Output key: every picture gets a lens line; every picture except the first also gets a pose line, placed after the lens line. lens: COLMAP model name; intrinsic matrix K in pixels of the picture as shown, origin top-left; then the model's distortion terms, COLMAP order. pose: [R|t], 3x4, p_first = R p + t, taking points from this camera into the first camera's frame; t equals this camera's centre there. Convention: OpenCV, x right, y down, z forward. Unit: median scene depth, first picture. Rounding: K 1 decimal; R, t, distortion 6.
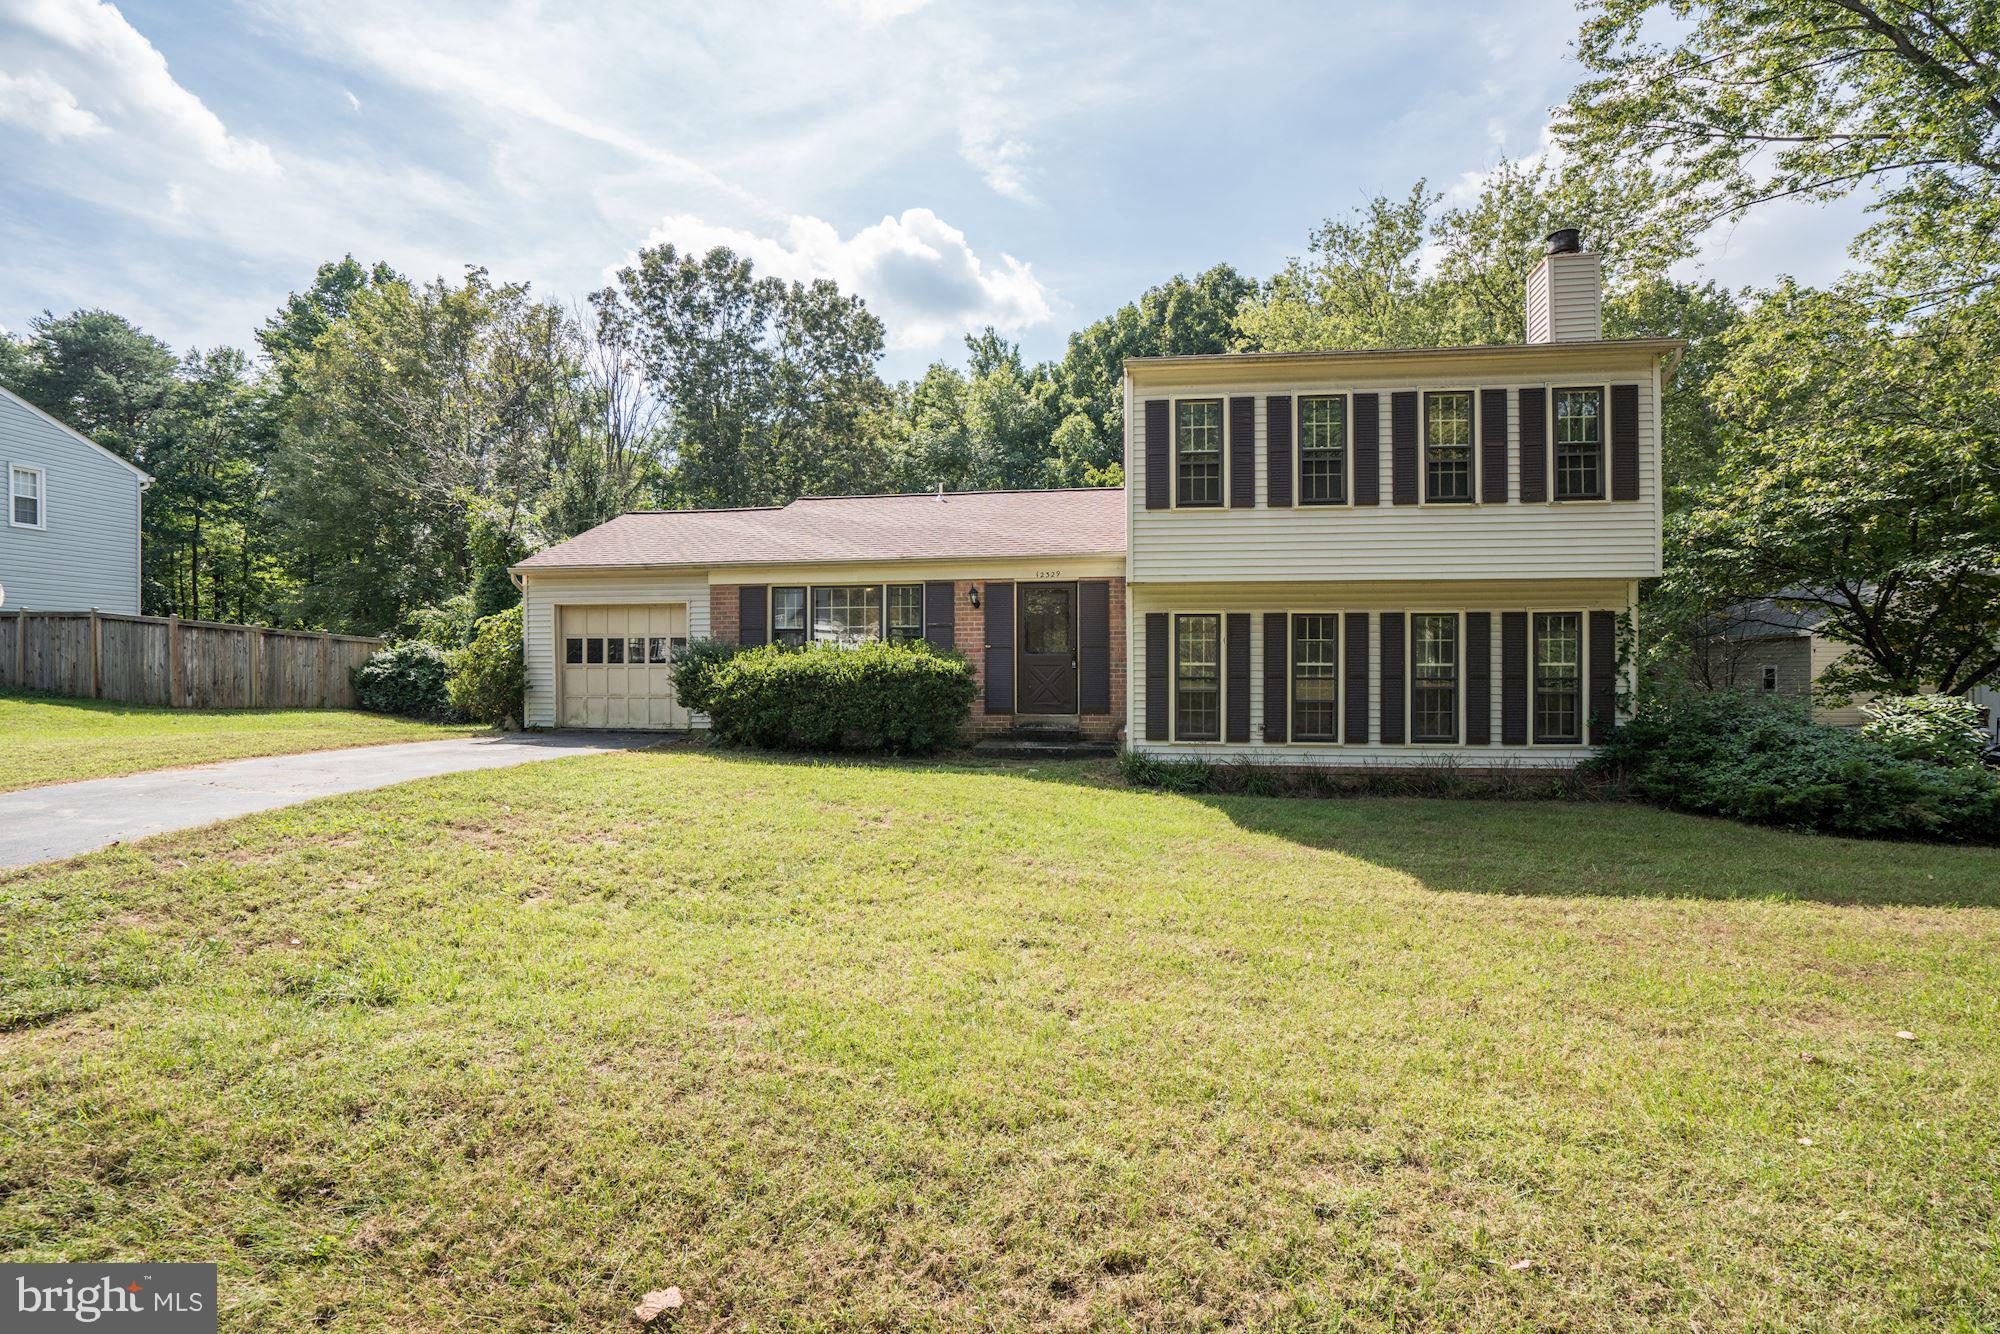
lens RADIAL K [[934.4, 0, 993.7], [0, 934.4, 672.0], [0, 0, 1]] dist [-0.069052, 0.032915]
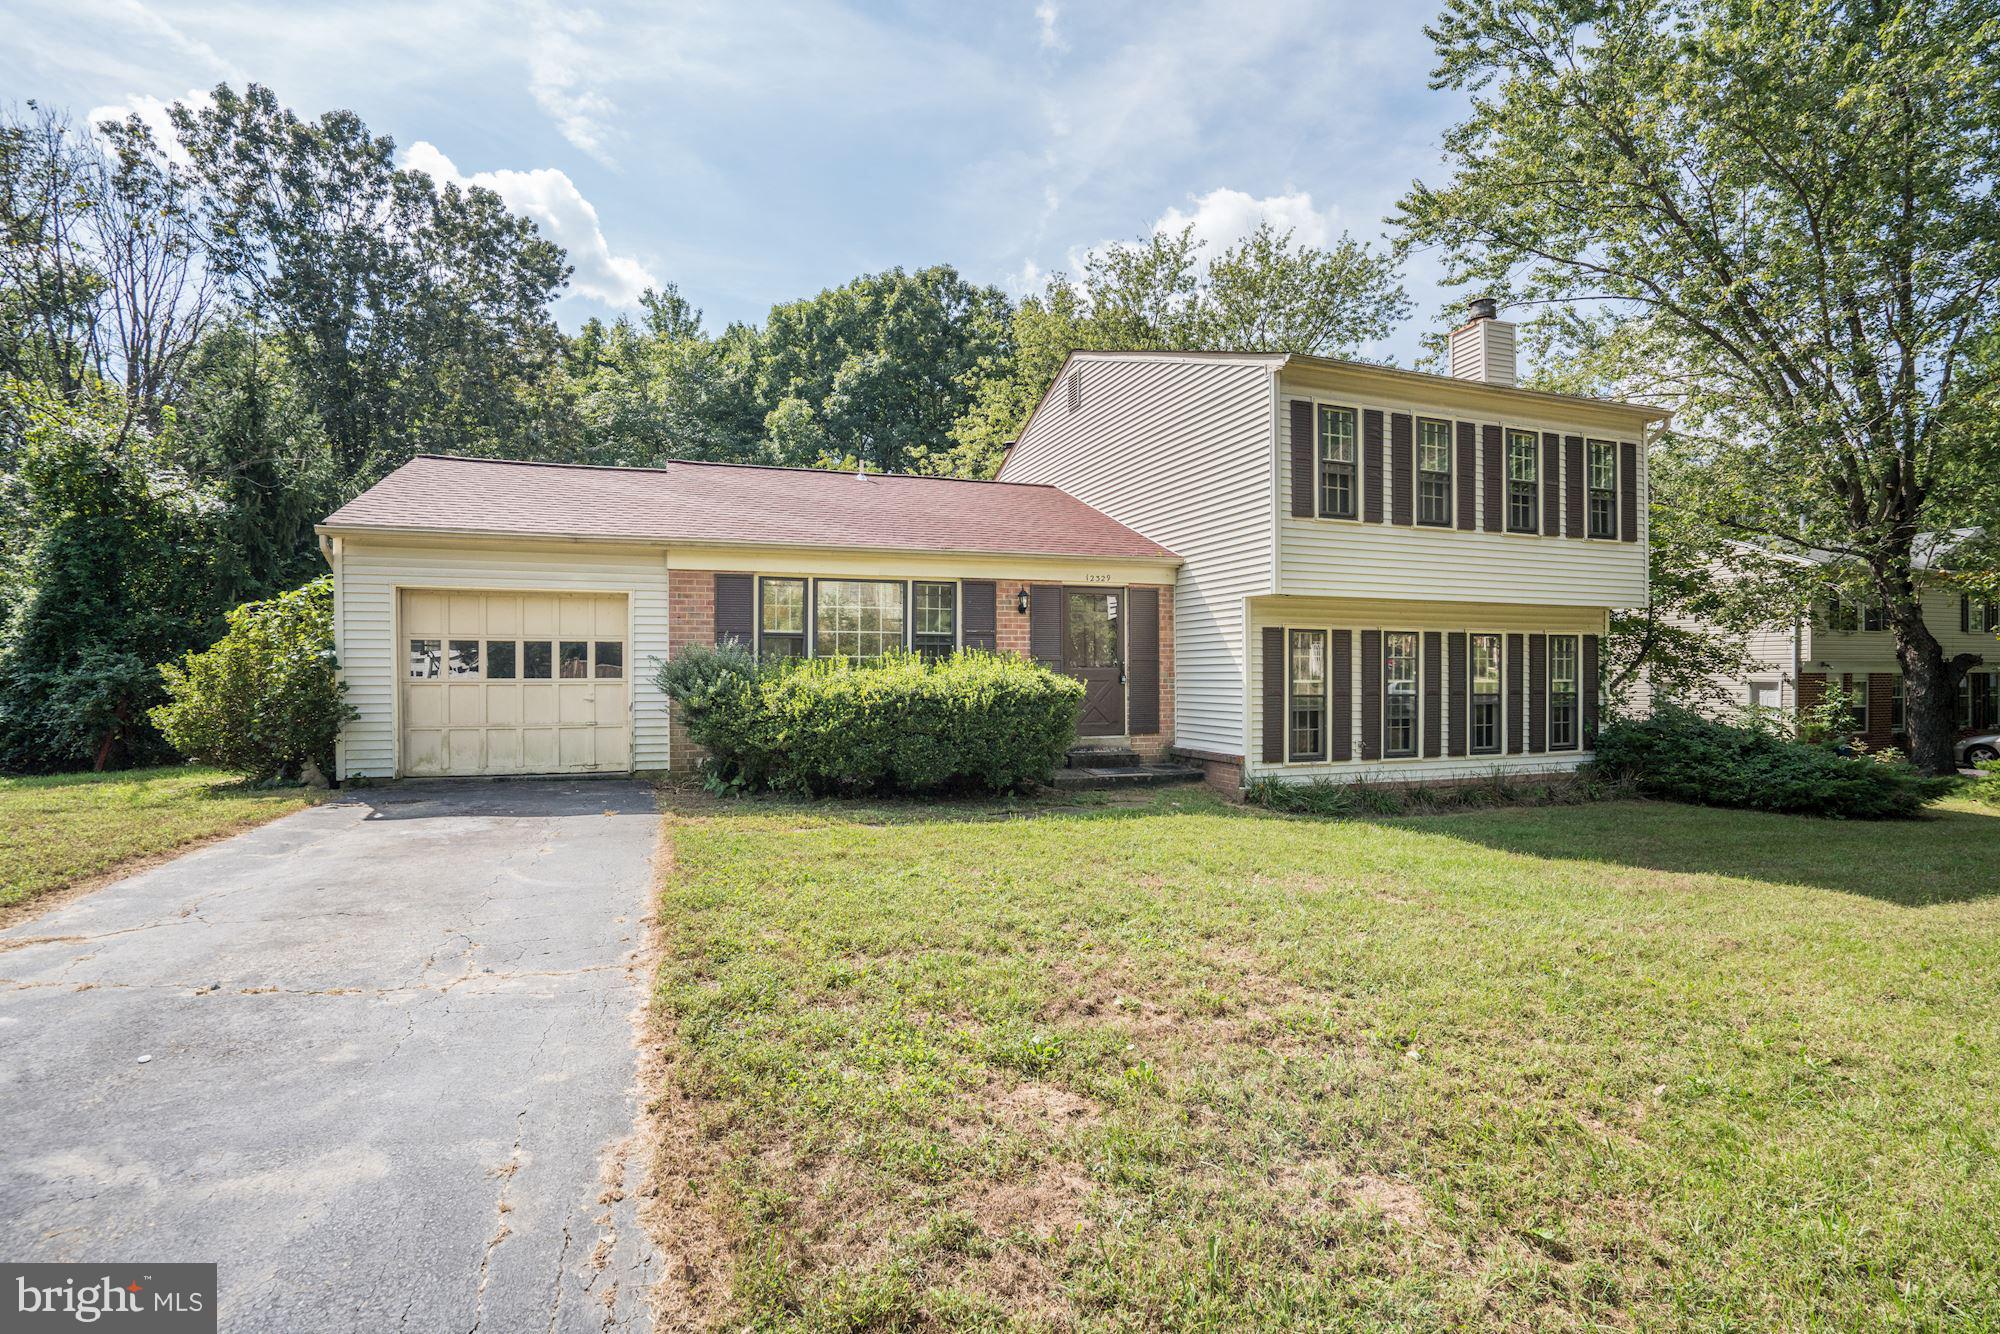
lens RADIAL K [[934.4, 0, 993.7], [0, 934.4, 672.0], [0, 0, 1]] dist [-0.069052, 0.032915]
pose [[0.886633, 0.000642, 0.462474, -0.418070], [-0.001686, 0.999997, 0.001844, -0.015867], [-0.462471, -0.002415, 0.886631, 0.245778]]
